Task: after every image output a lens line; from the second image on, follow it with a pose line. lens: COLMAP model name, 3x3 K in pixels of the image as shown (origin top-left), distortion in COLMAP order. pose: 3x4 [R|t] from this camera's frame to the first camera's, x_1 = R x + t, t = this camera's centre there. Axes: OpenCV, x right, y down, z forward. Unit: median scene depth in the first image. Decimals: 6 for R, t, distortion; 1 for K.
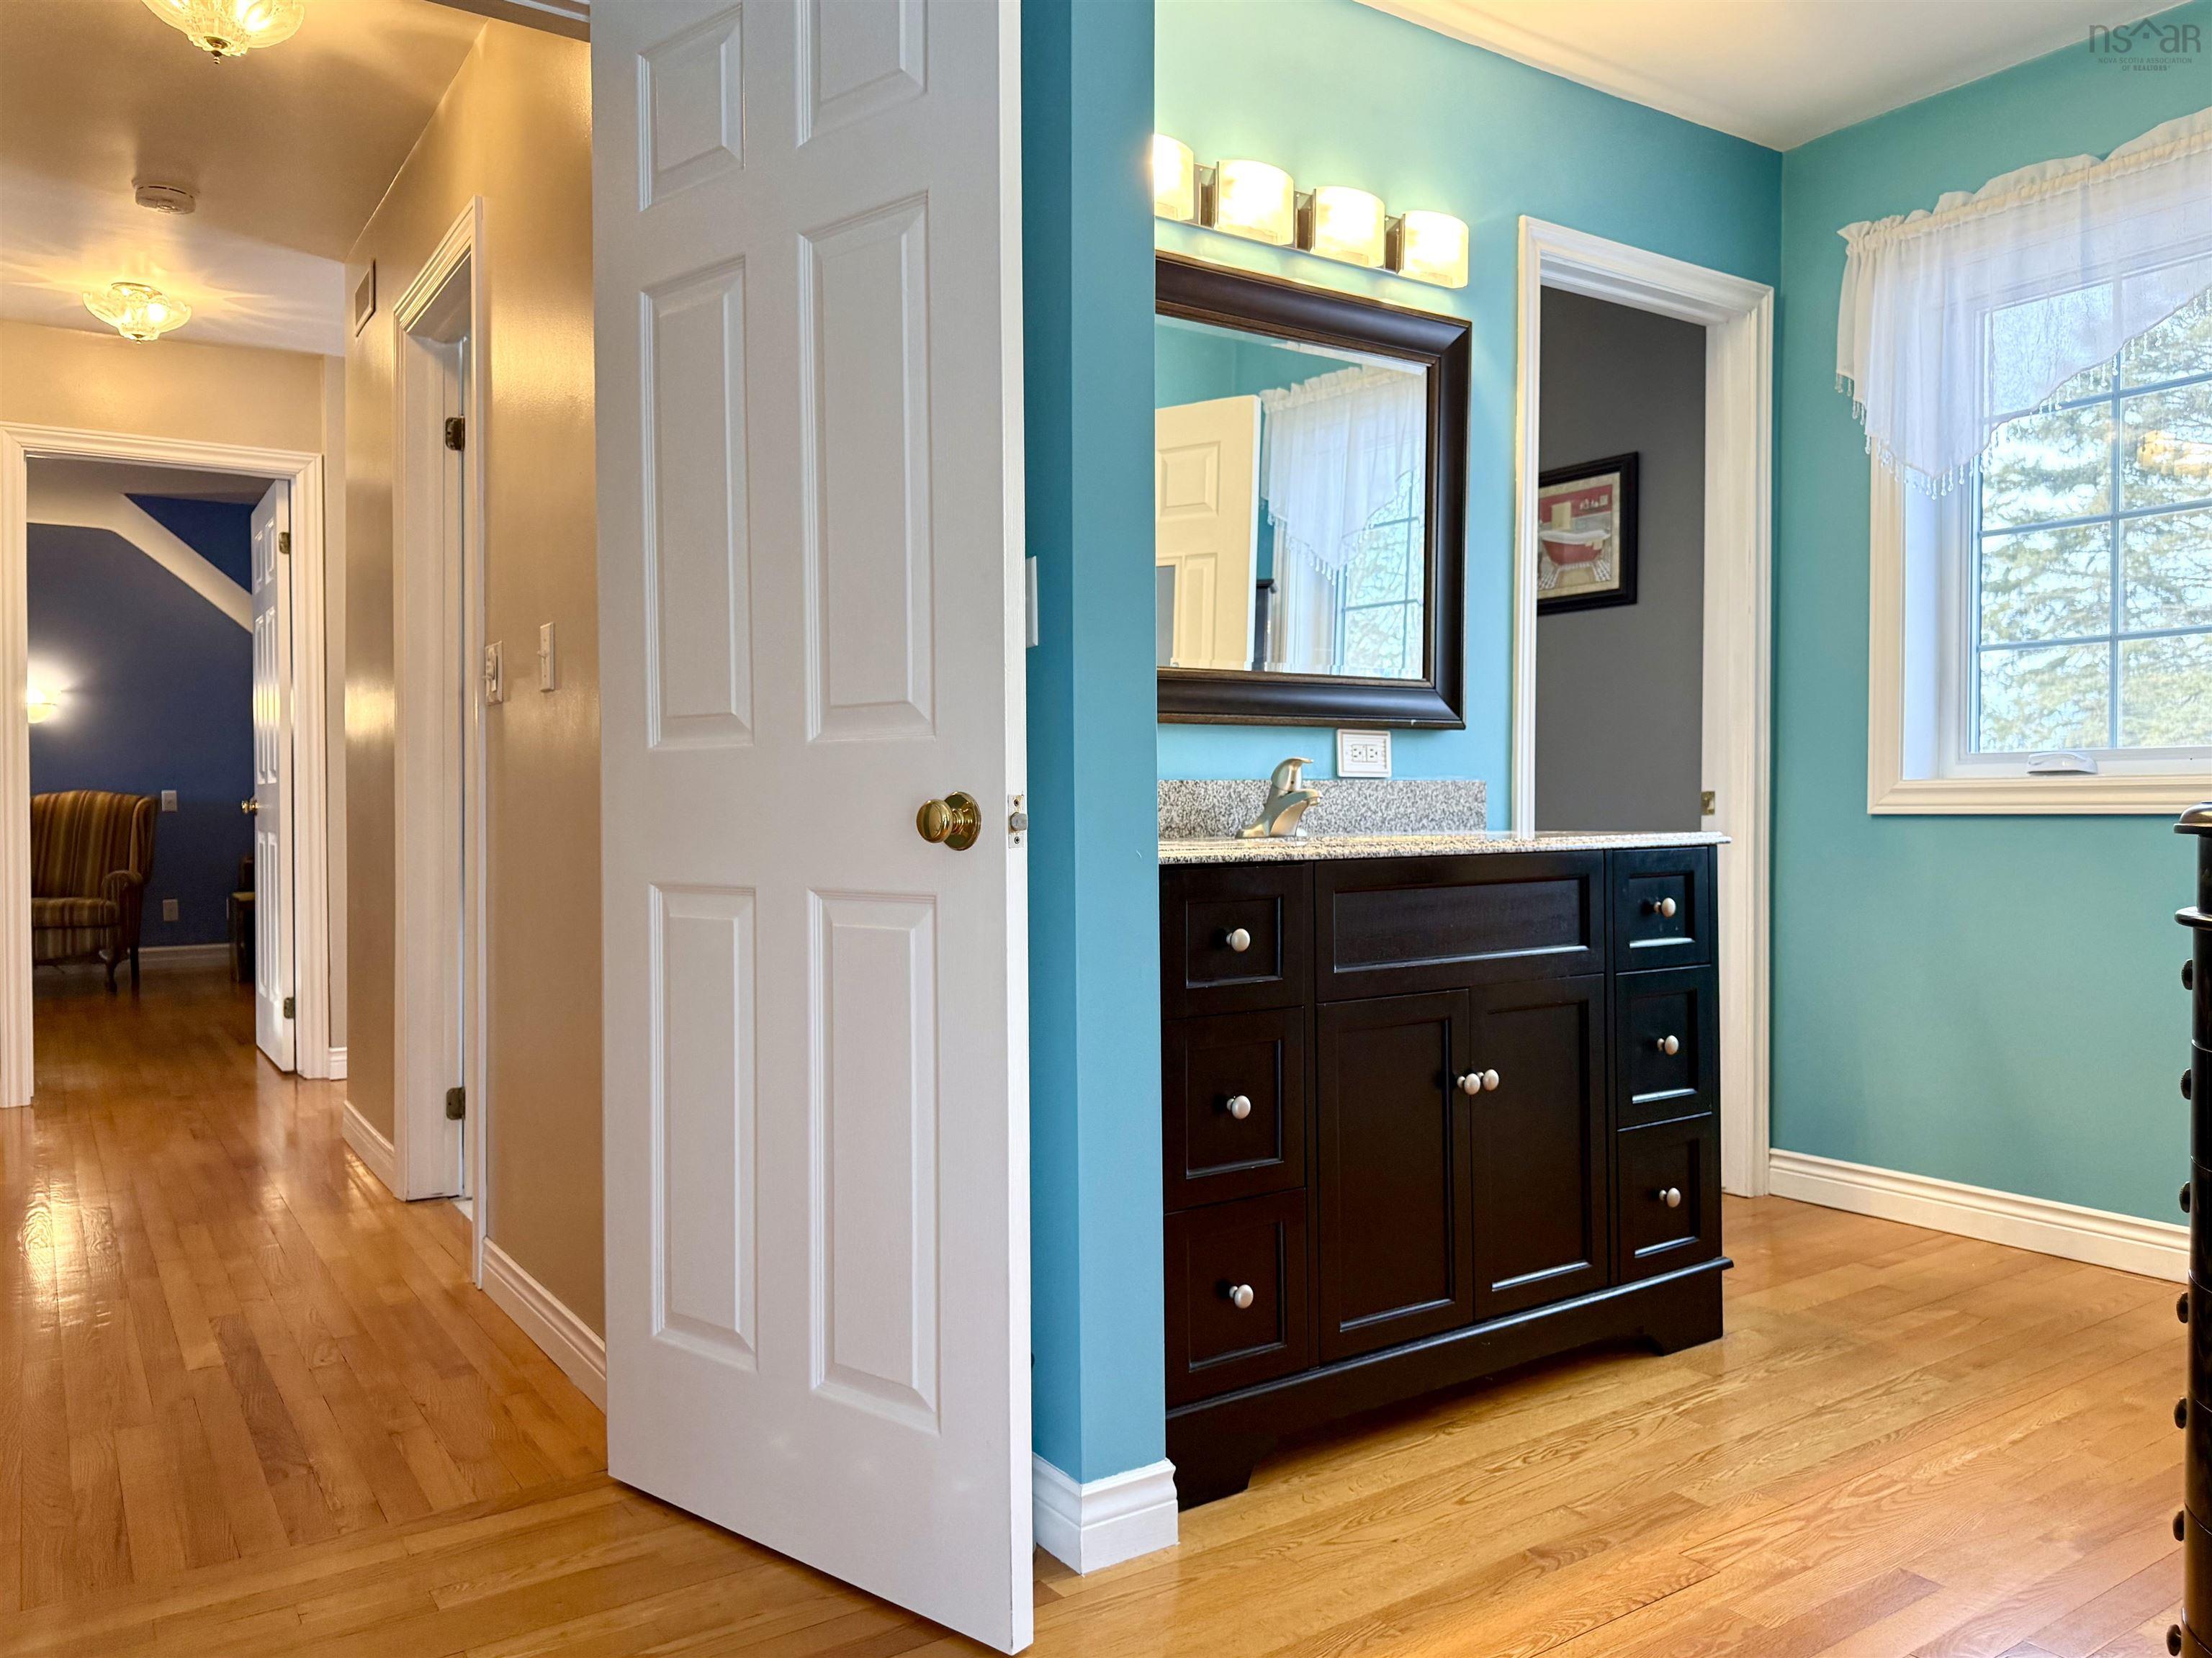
lens RADIAL K [[1584.0, 0, 1101.9], [0, 1584.0, 837.0], [0, 0, 1]] dist [0.006980, -0.017684]
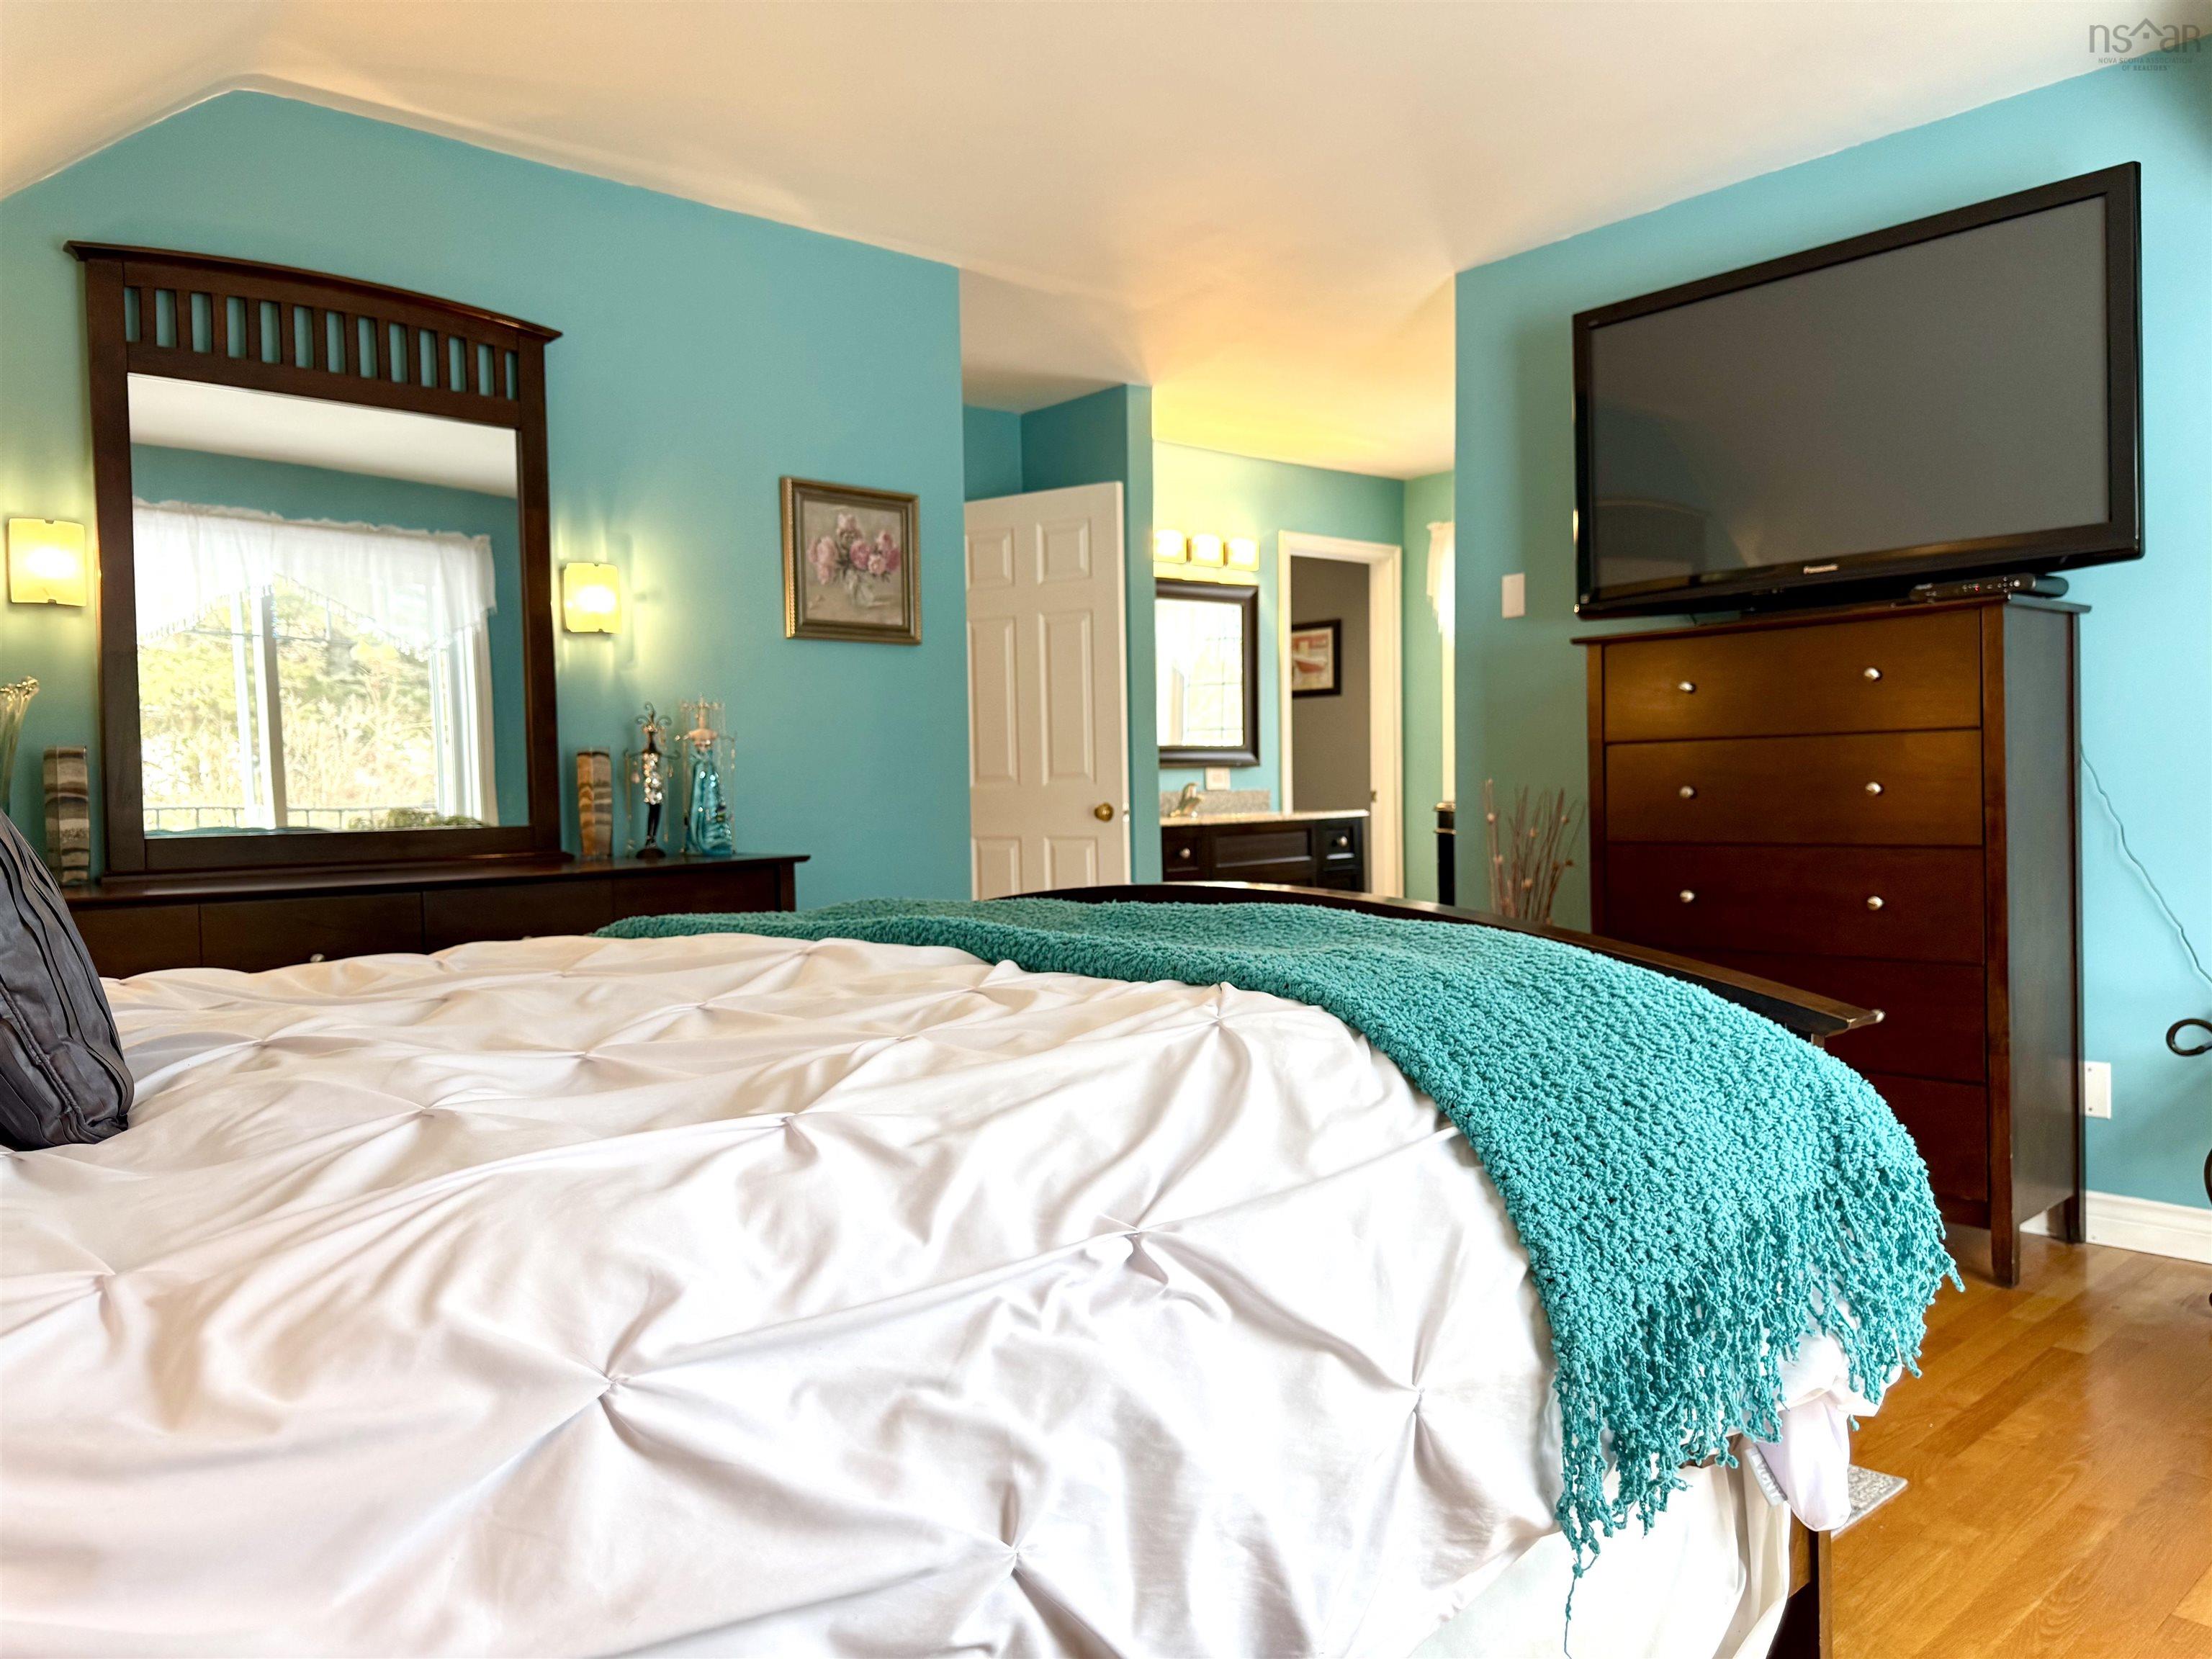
lens RADIAL K [[1584.2, 0, 1101.9], [0, 1584.2, 837.5], [0, 0, 1]] dist [0.006980, -0.017684]
pose [[0.990090, -0.020542, 0.138926, -0.362125], [0.019058, 0.999746, 0.012003, 0.001021], [-0.139138, -0.009237, 0.990230, -1.407569]]
